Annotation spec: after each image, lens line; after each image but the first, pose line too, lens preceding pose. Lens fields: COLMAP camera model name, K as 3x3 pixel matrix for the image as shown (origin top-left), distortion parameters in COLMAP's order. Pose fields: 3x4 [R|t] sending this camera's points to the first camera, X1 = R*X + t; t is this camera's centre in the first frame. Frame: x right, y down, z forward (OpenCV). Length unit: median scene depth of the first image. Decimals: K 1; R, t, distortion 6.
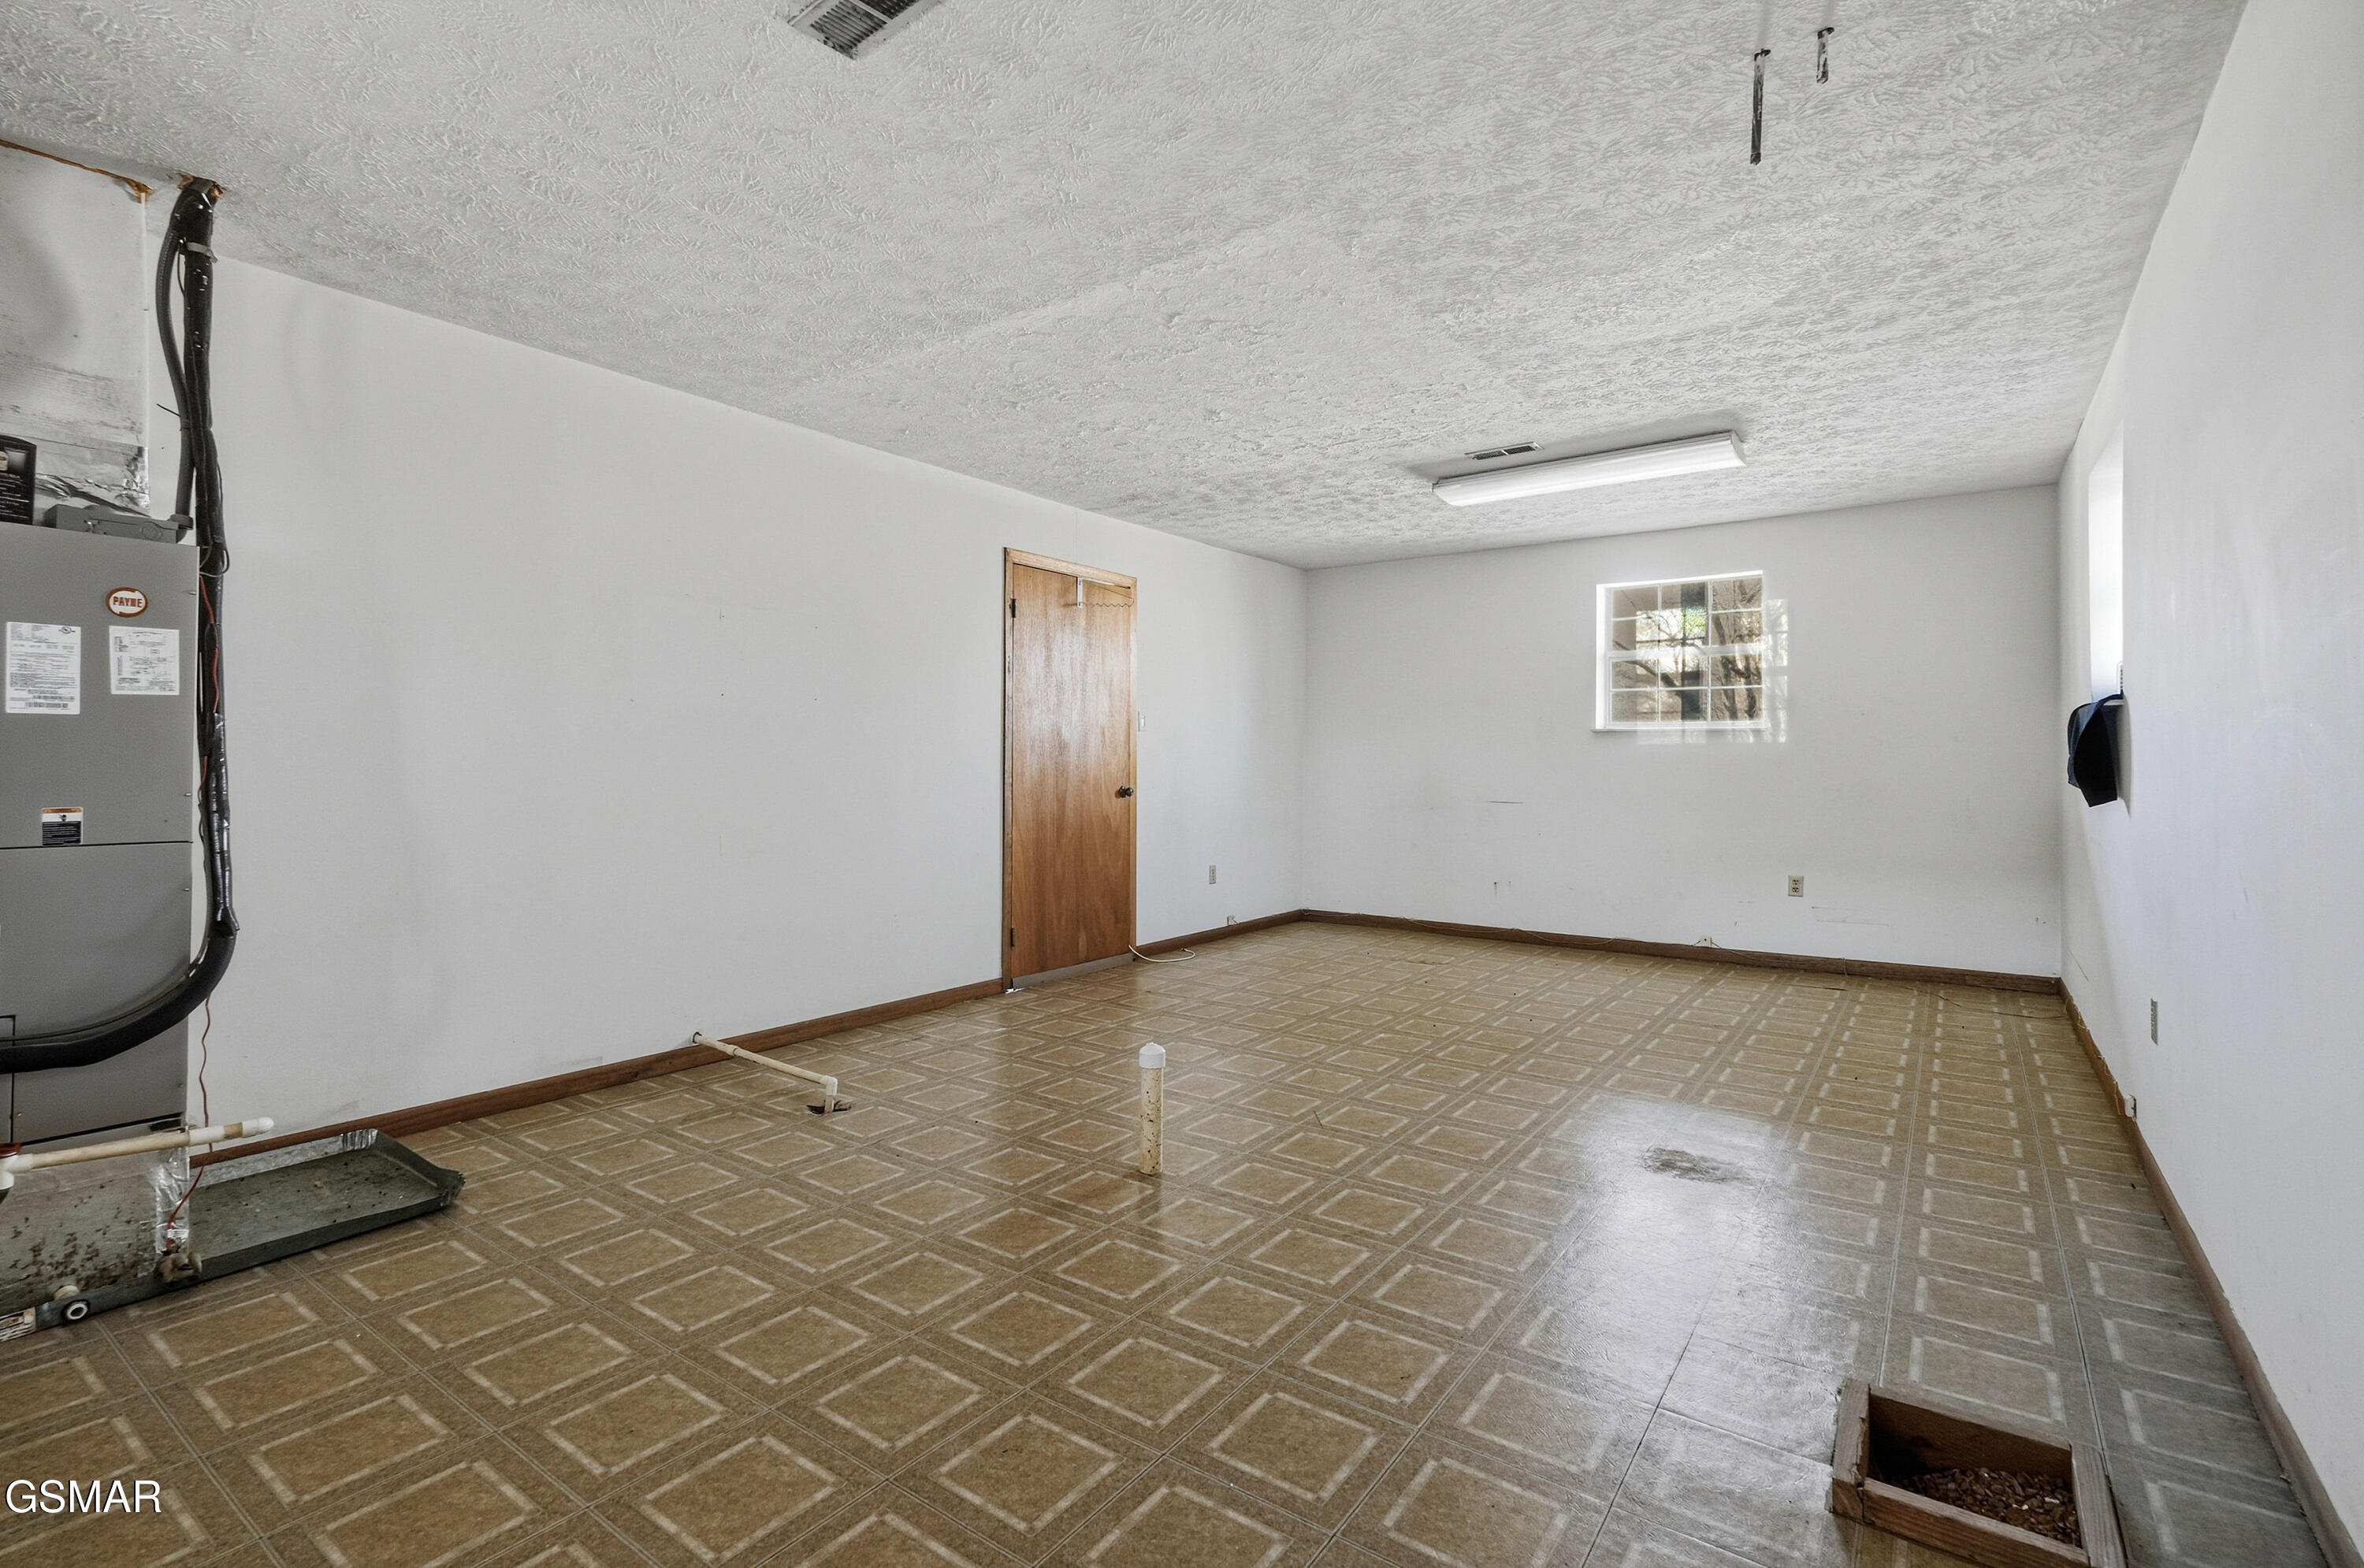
lens RADIAL K [[1082.9, 0, 1171.2], [0, 1082.9, 775.6], [0, 0, 1]] dist [0.000383, 0.000217]
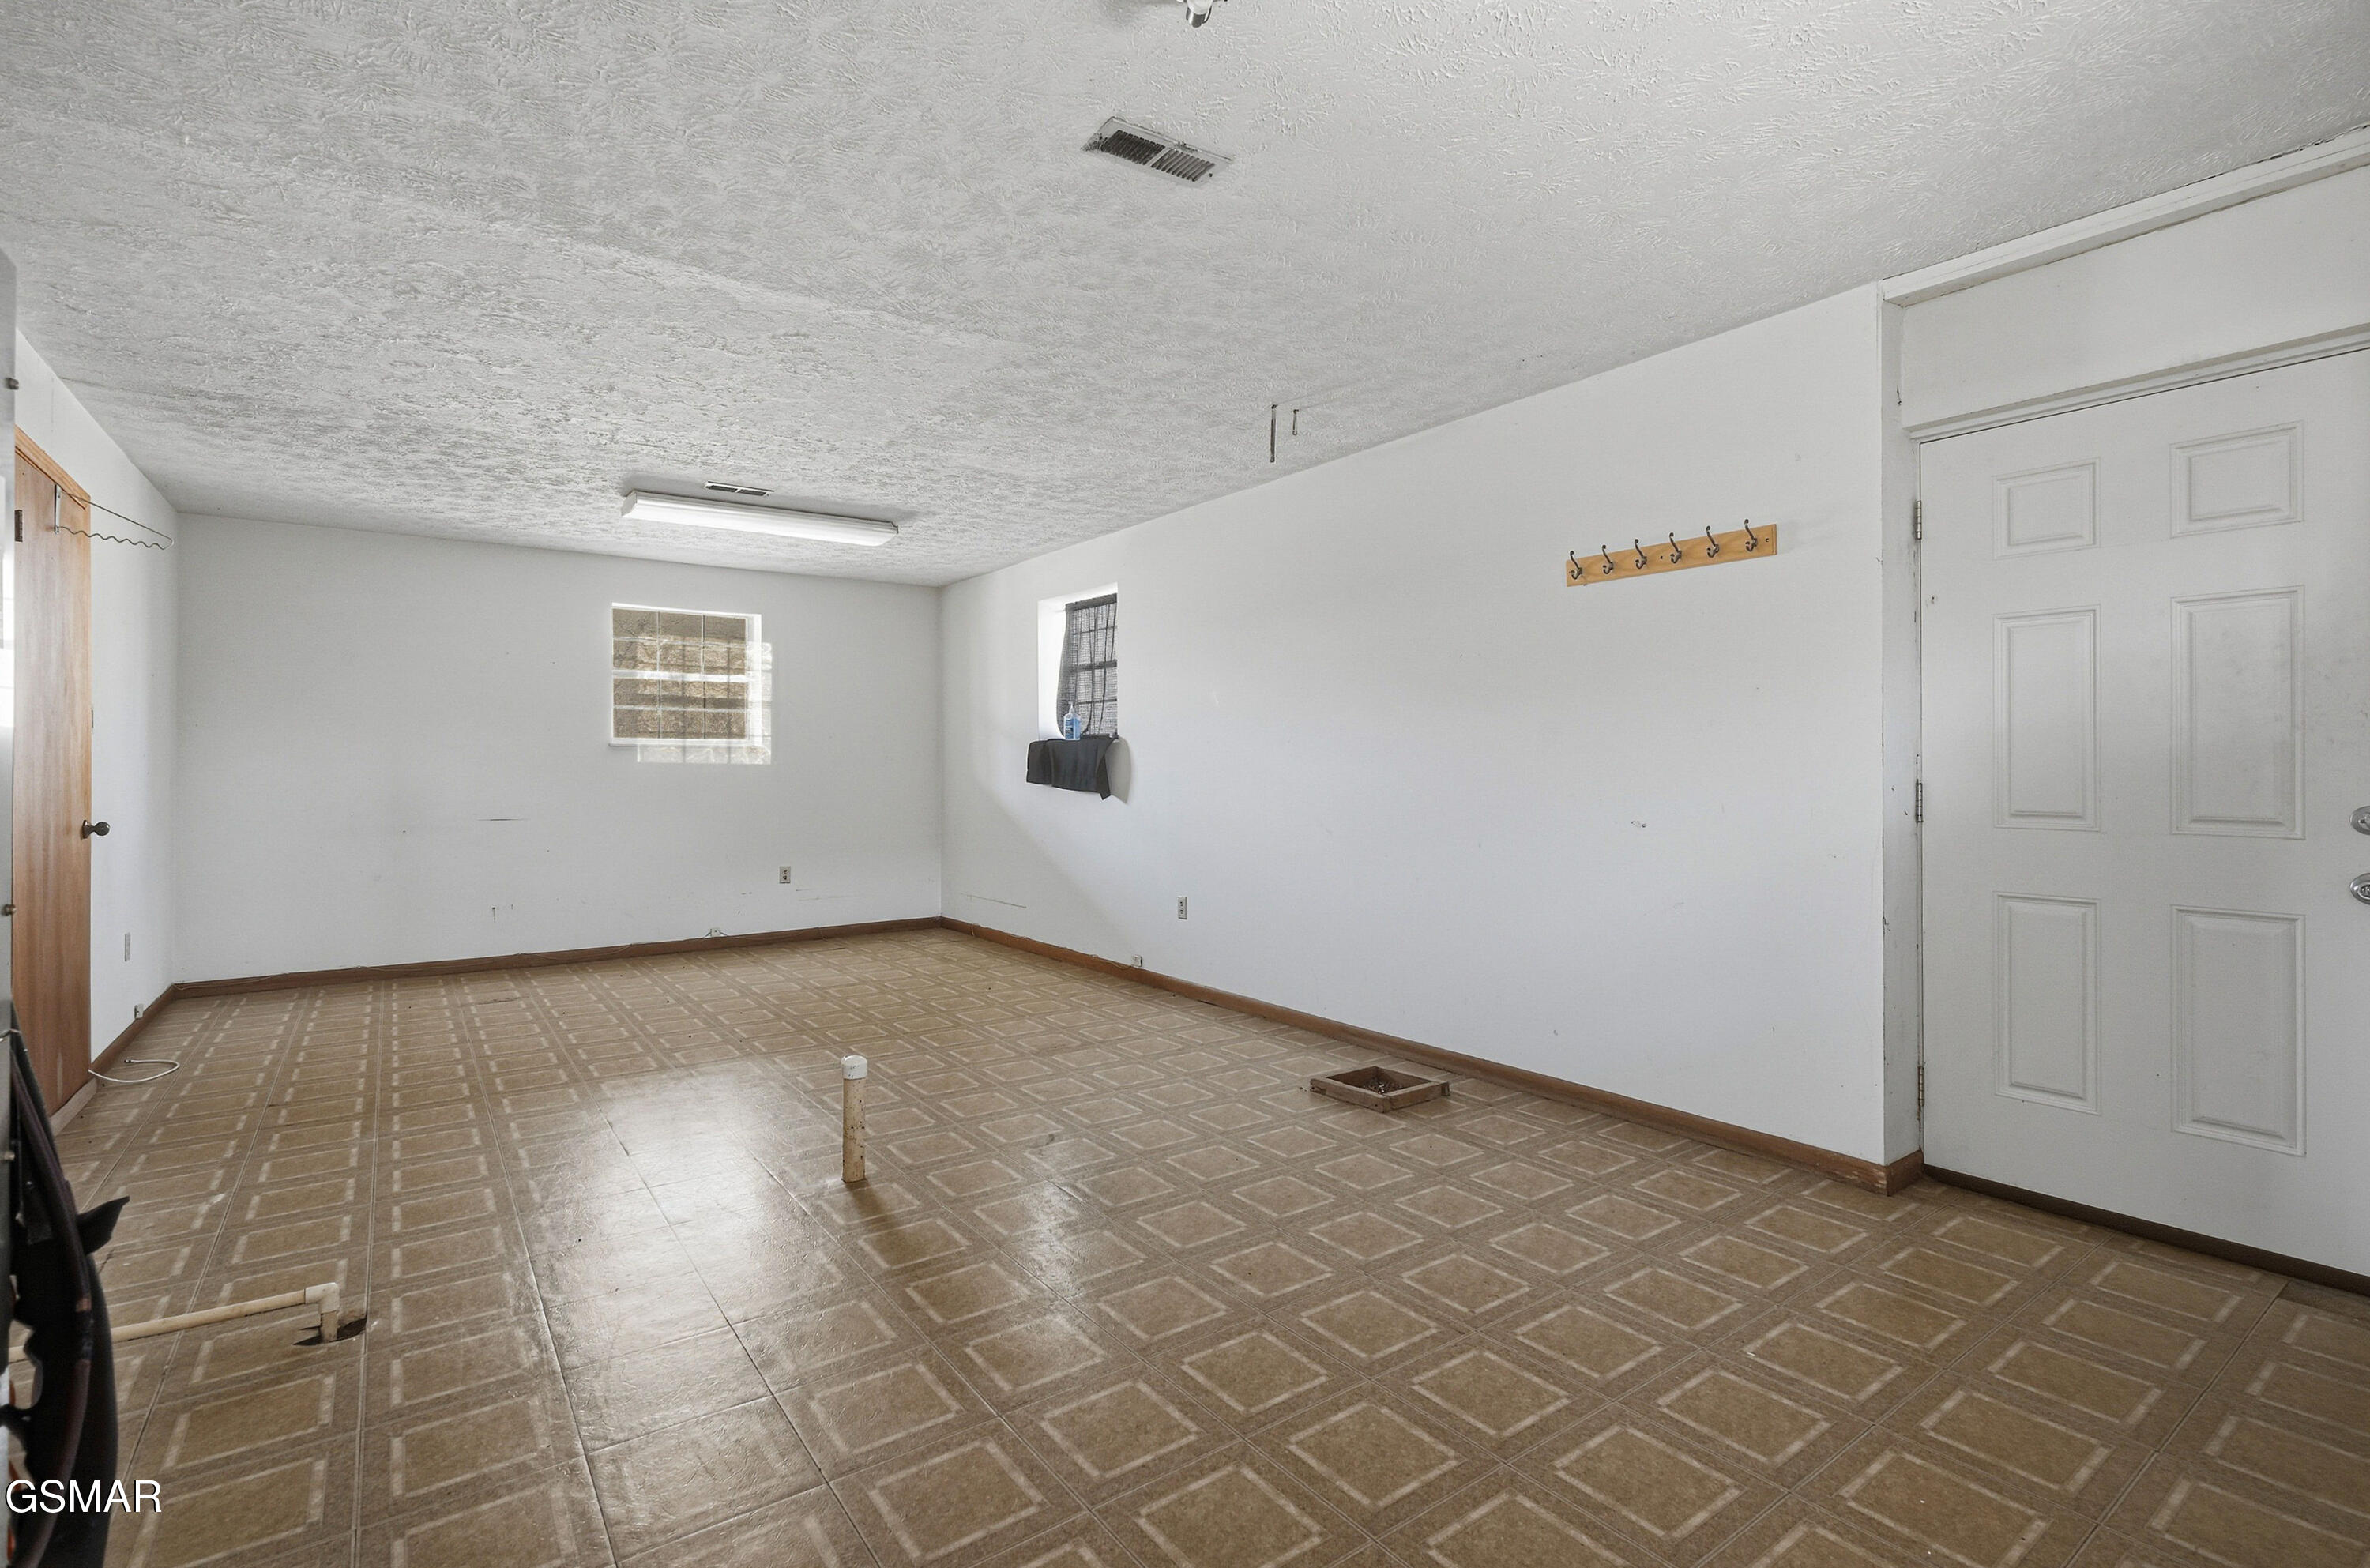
lens RADIAL K [[1085.7, 0, 1174.2], [0, 1085.7, 775.6], [0, 0, 1]] dist [0.000383, 0.000217]
pose [[0.314875, -0.009180, 0.949089, -0.680700], [0.018405, 0.999824, 0.003565, -0.011059], [-0.948955, 0.016346, 0.314989, 0.290144]]
